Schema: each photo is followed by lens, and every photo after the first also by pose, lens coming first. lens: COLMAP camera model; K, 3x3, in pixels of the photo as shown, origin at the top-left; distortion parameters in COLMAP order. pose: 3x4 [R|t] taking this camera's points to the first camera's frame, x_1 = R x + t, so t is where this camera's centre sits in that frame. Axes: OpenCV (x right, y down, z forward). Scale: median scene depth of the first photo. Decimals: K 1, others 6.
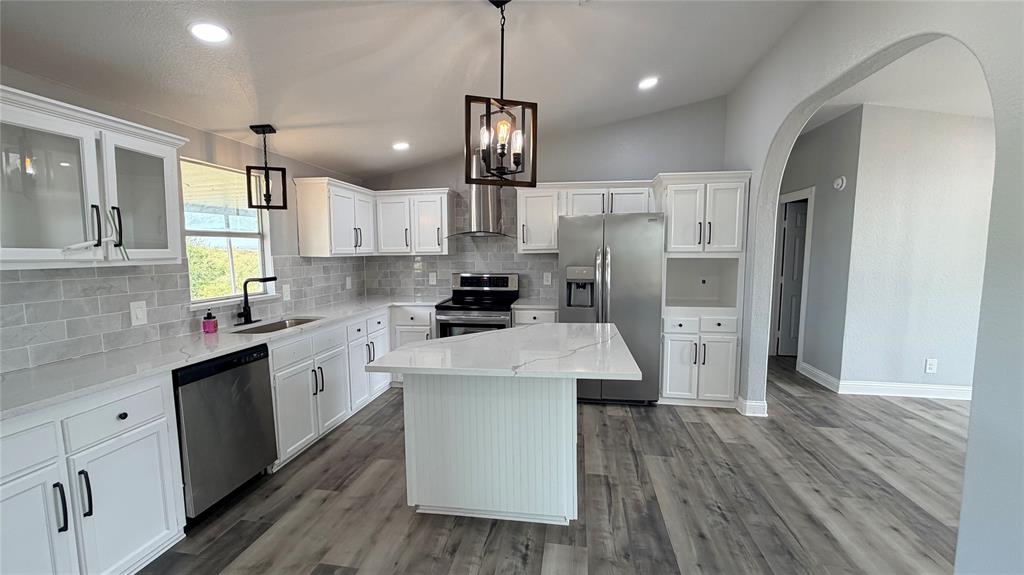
lens RADIAL K [[402.3, 0, 512.0], [0, 402.3, 287.5], [0, 0, 1]] dist [0.000387, -0.000086]
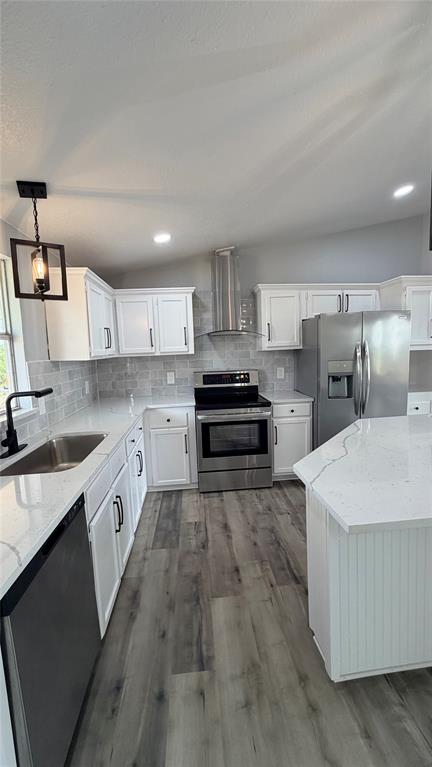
lens RADIAL K [[301.3, 0, 217.1], [0, 301.3, 380.9], [0, 0, 1]] dist [0.000387, -0.000086]
pose [[0.968513, -0.052231, 0.243422, -0.315206], [0.049084, 0.998614, 0.018980, -0.027495], [-0.244076, -0.006434, 0.969735, 0.271610]]
